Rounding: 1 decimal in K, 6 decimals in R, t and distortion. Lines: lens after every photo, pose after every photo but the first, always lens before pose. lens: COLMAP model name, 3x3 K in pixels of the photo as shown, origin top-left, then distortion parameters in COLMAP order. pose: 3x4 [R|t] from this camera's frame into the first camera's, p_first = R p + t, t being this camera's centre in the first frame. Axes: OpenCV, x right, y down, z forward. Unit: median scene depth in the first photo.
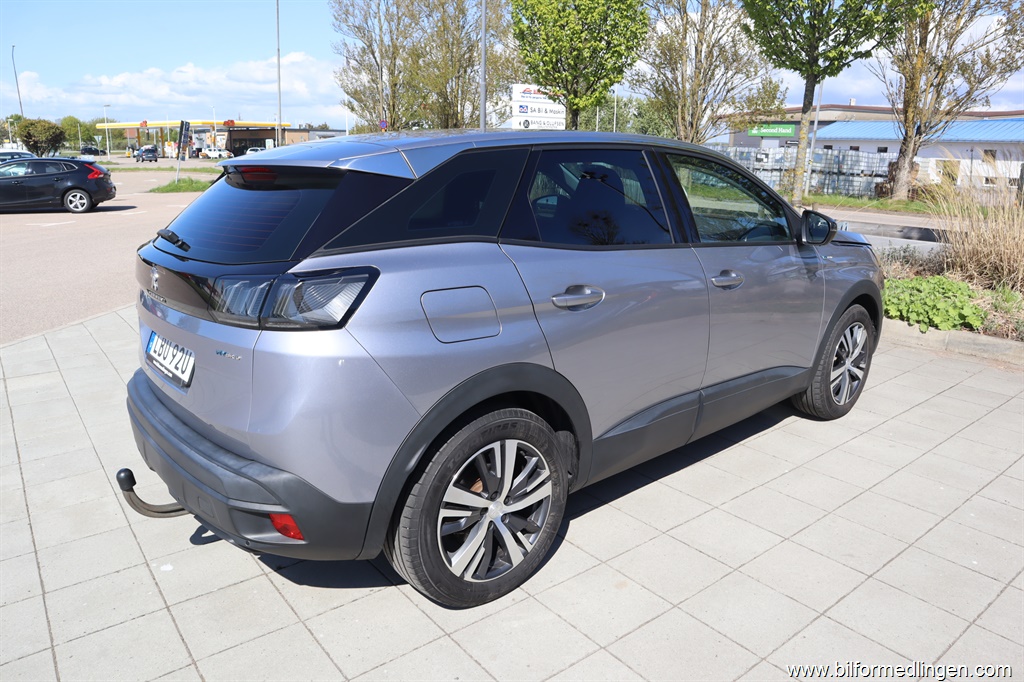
lens RADIAL K [[705.9, 0, 511.3], [0, 705.9, 343.8], [0, 0, 1]] dist [-0.117277, 0.062124]
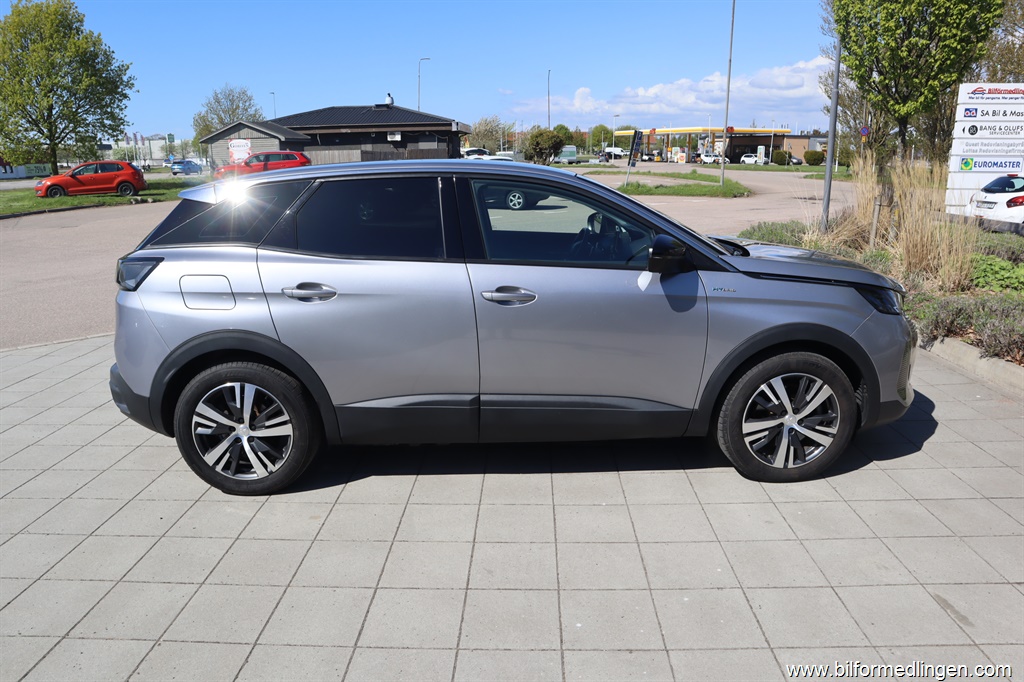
lens RADIAL K [[705.9, 0, 516.0], [0, 705.9, 347.3], [0, 0, 1]] dist [-0.117277, 0.062124]
pose [[0.771704, 0.147089, -0.618739, 0.135231], [-0.148824, 0.987640, 0.049169, -0.009412], [0.618324, 0.054140, 0.784056, 0.022794]]
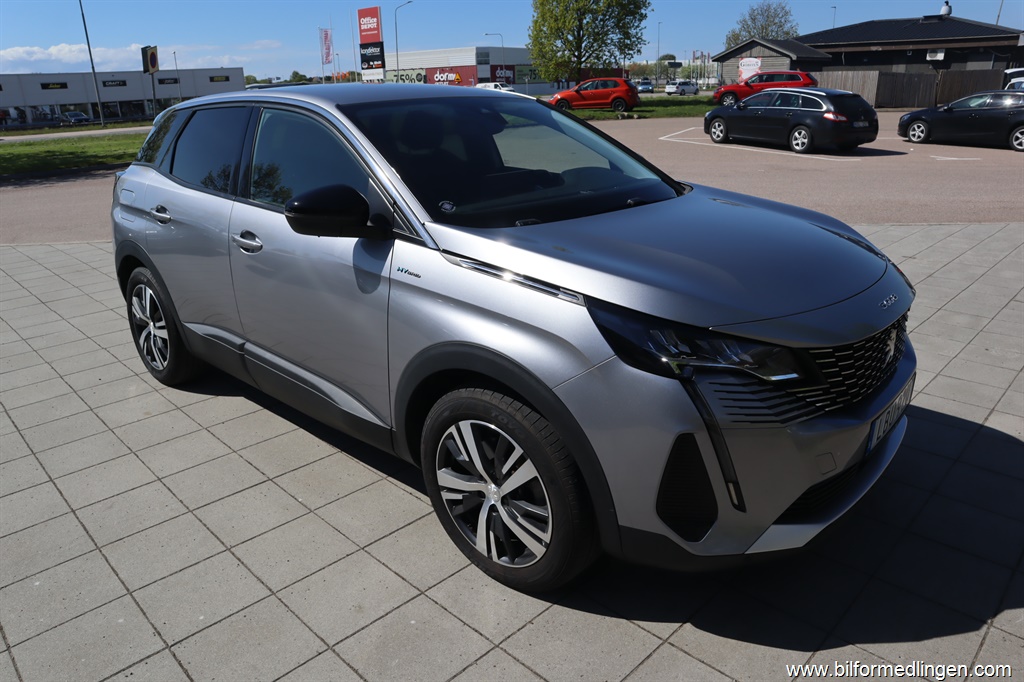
lens RADIAL K [[705.9, 0, 504.2], [0, 705.9, 346.2], [0, 0, 1]] dist [-0.117277, 0.062124]
pose [[0.124120, 0.331170, -0.935372, 0.176154], [-0.234448, 0.925759, 0.296656, -0.044195], [0.964172, 0.182475, 0.192547, 0.160831]]
